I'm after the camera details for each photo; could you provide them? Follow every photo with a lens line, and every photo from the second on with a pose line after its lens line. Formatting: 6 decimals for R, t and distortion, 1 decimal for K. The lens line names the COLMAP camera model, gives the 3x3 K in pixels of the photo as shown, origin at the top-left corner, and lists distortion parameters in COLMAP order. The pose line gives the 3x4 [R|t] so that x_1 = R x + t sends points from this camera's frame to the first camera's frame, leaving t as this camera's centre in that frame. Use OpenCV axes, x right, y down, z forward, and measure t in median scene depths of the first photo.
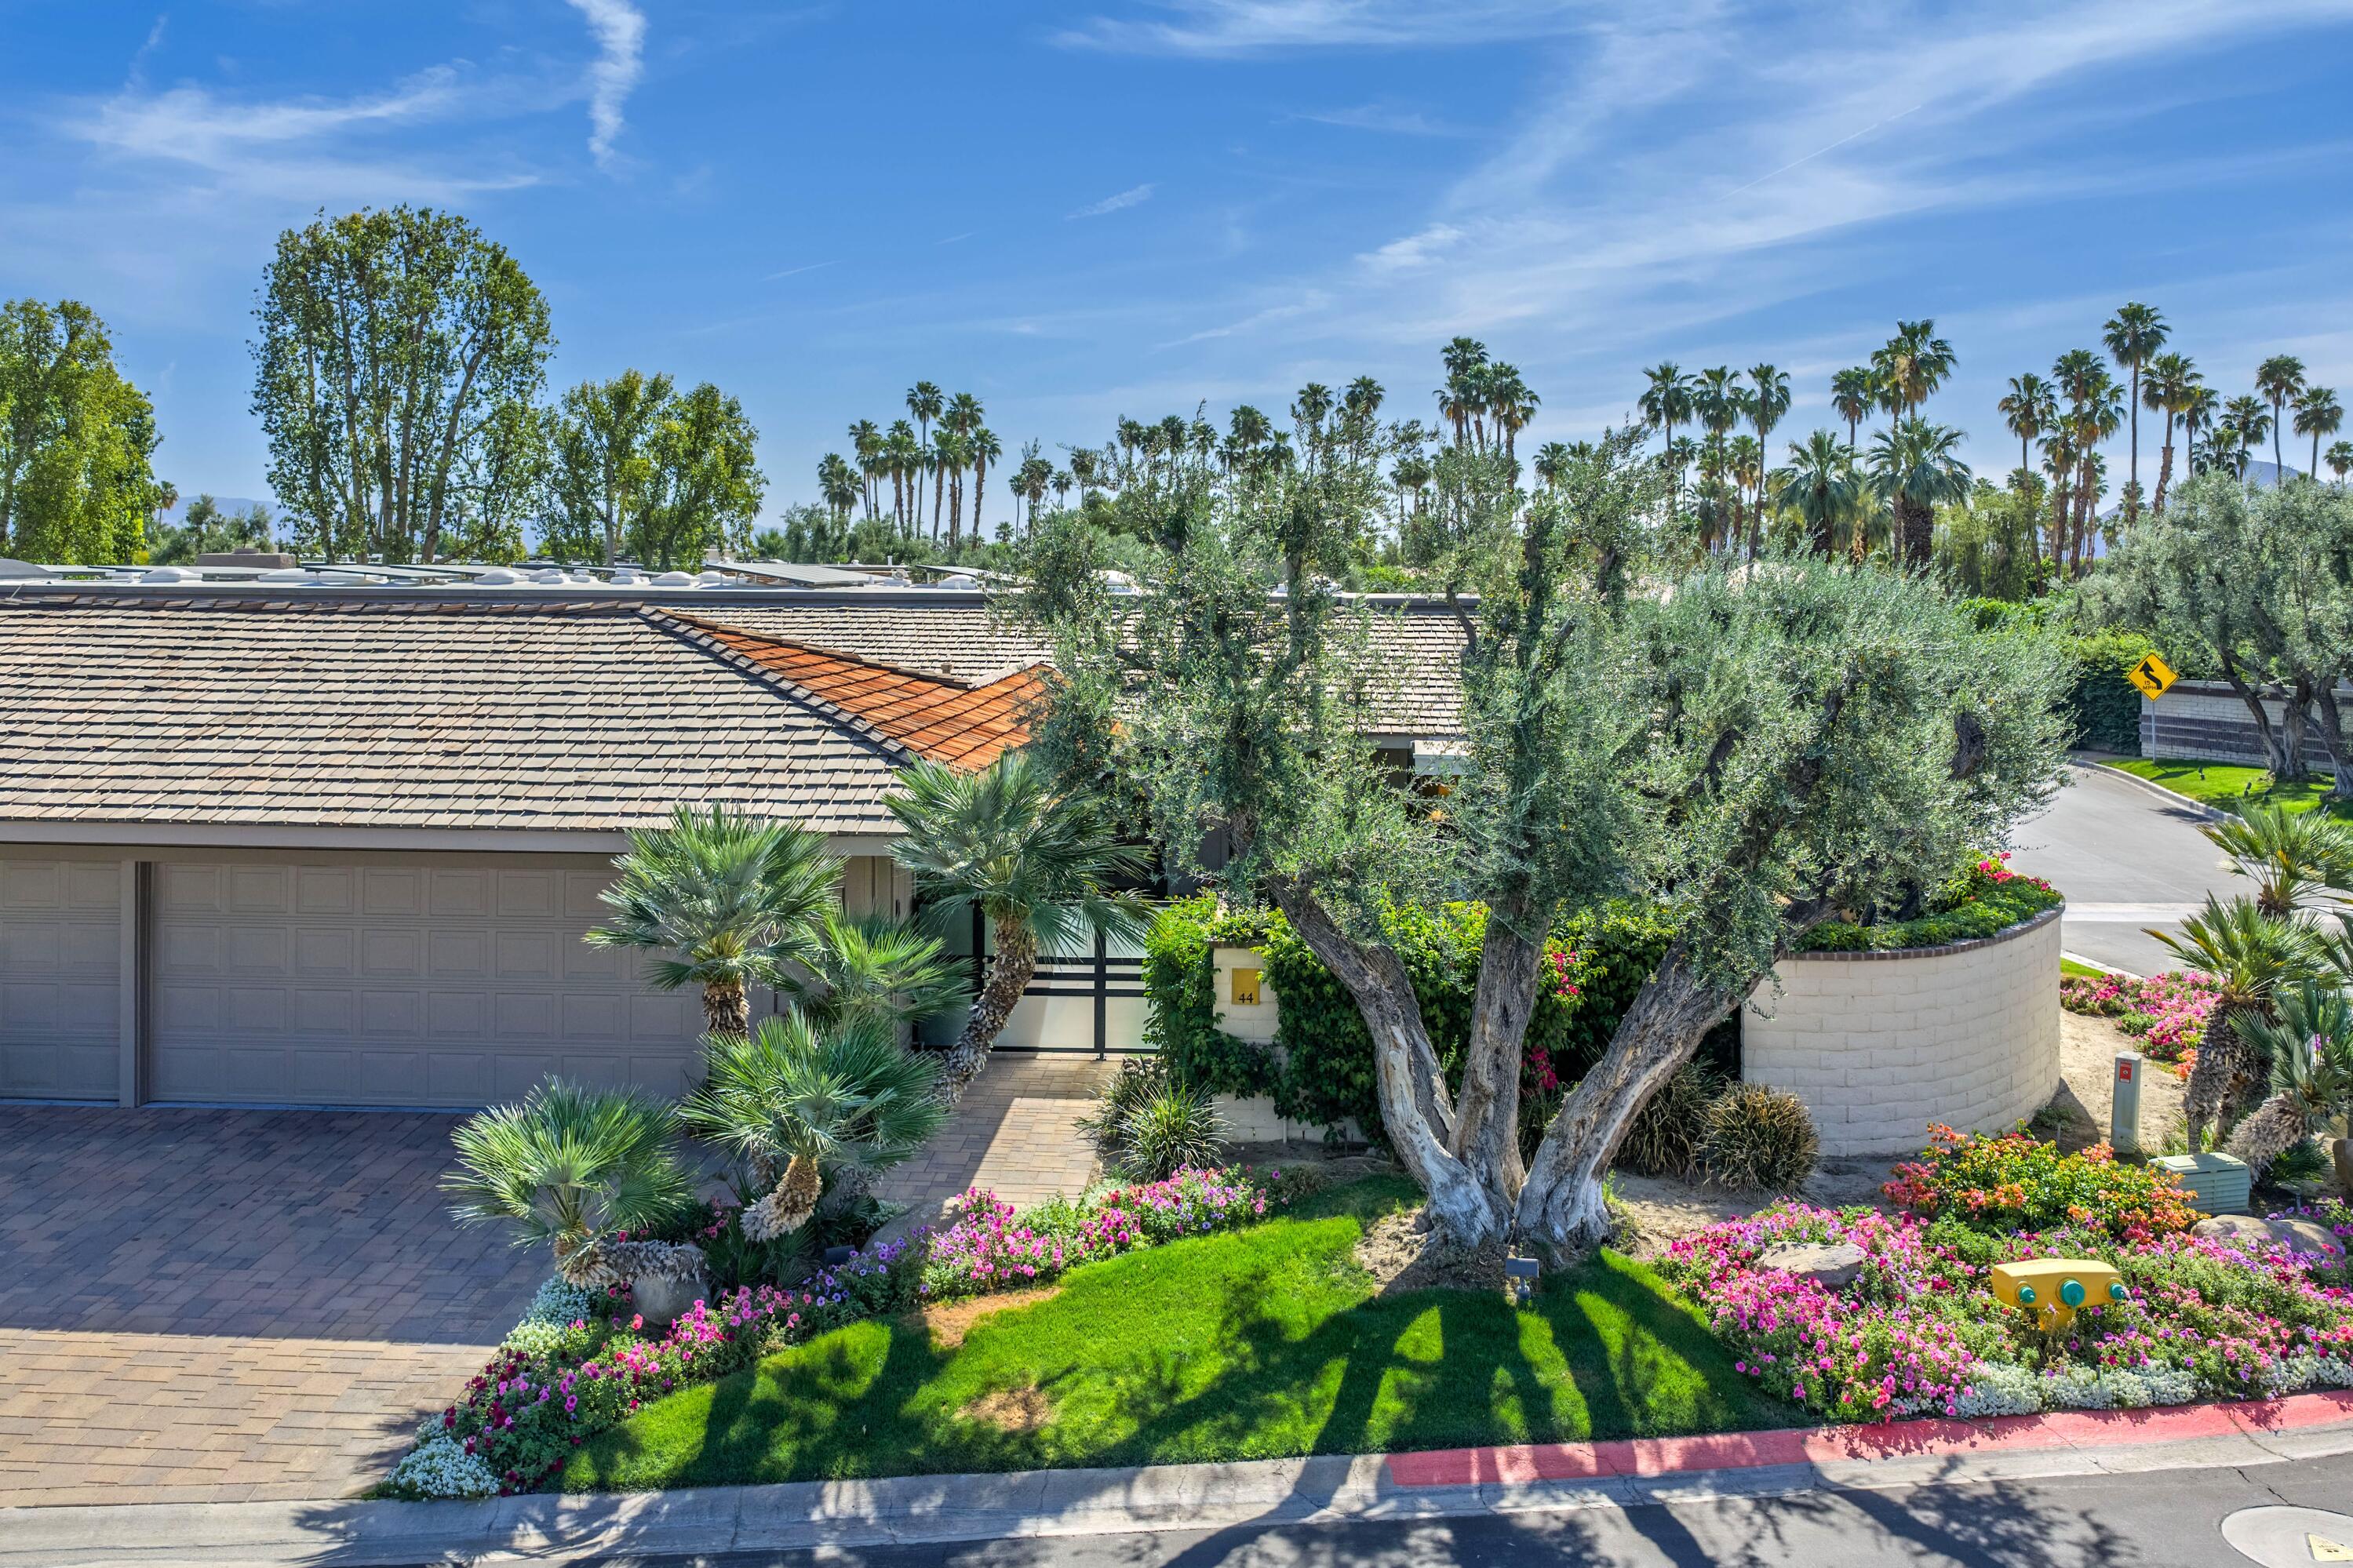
lens RADIAL K [[1893.9, 0, 1176.5], [0, 1893.9, 784.0], [0, 0, 1]] dist [0.004890, -0.009568]
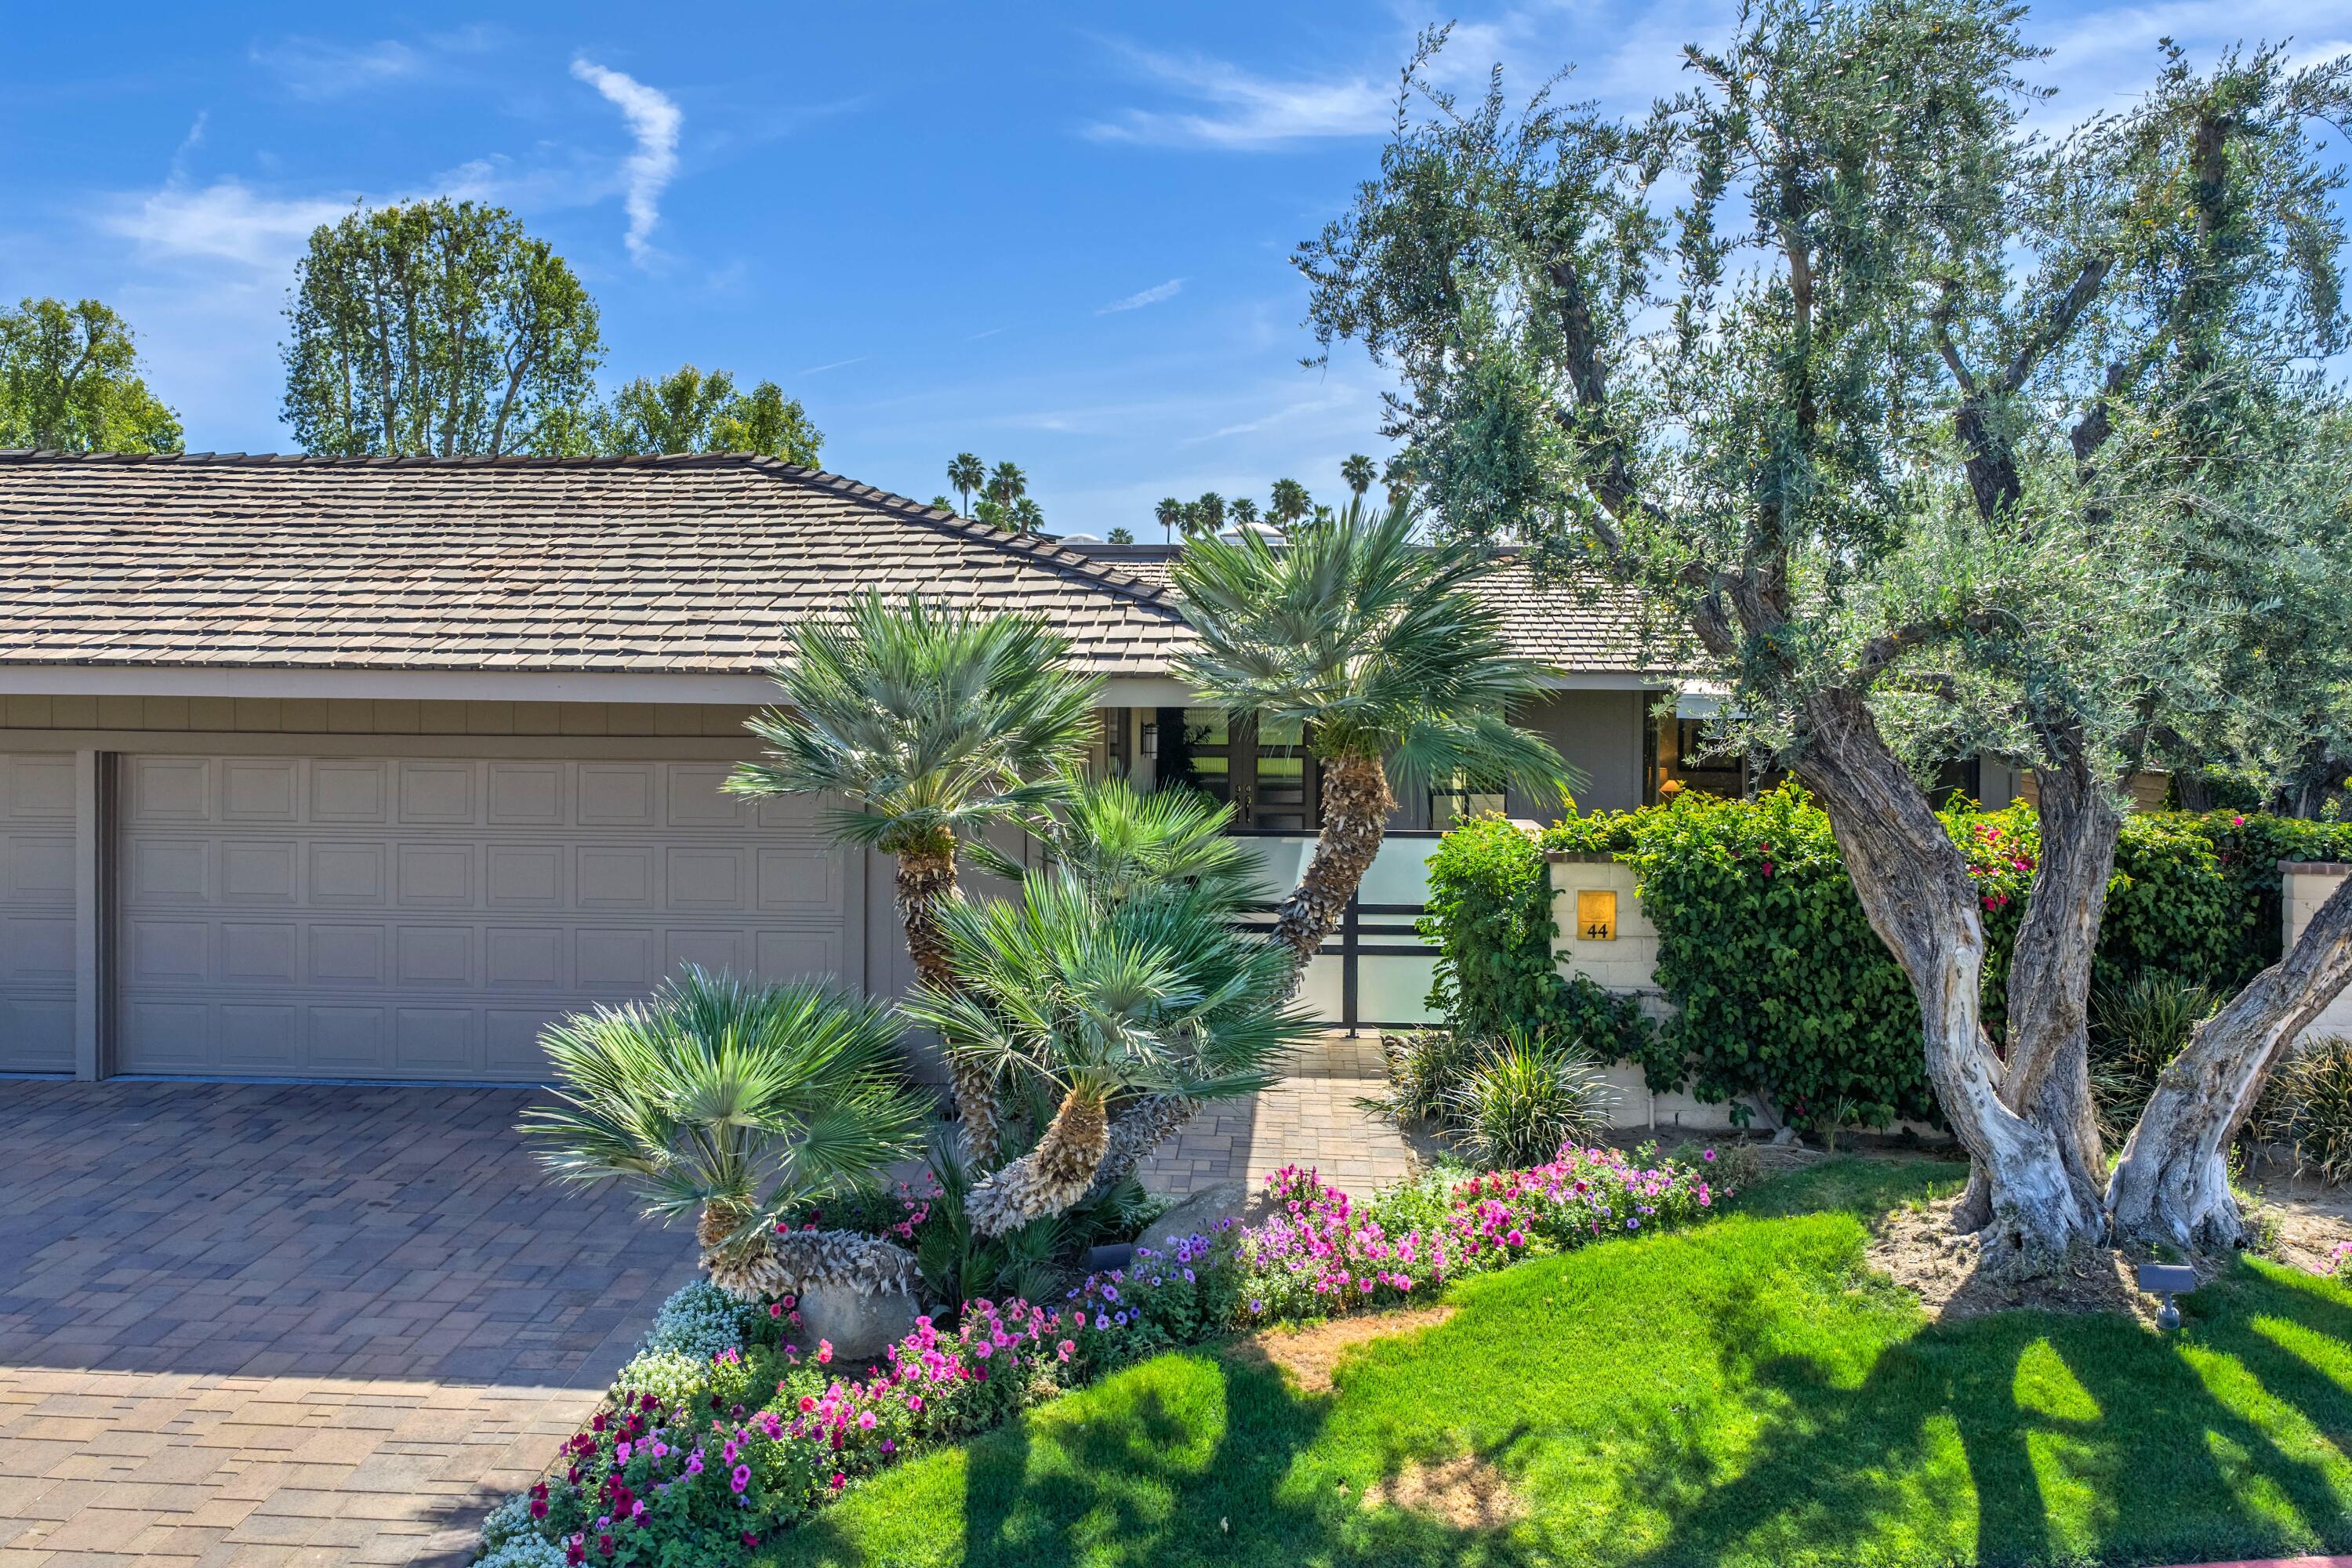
lens RADIAL K [[1911.8, 0, 1174.4], [0, 1911.8, 869.0], [0, 0, 1]] dist [0.007796, -0.011284]
pose [[0.999735, -0.001614, -0.022977, -0.136977], [0.001716, 0.999989, 0.004425, 0.107522], [0.022969, -0.004463, 0.999726, 0.326006]]
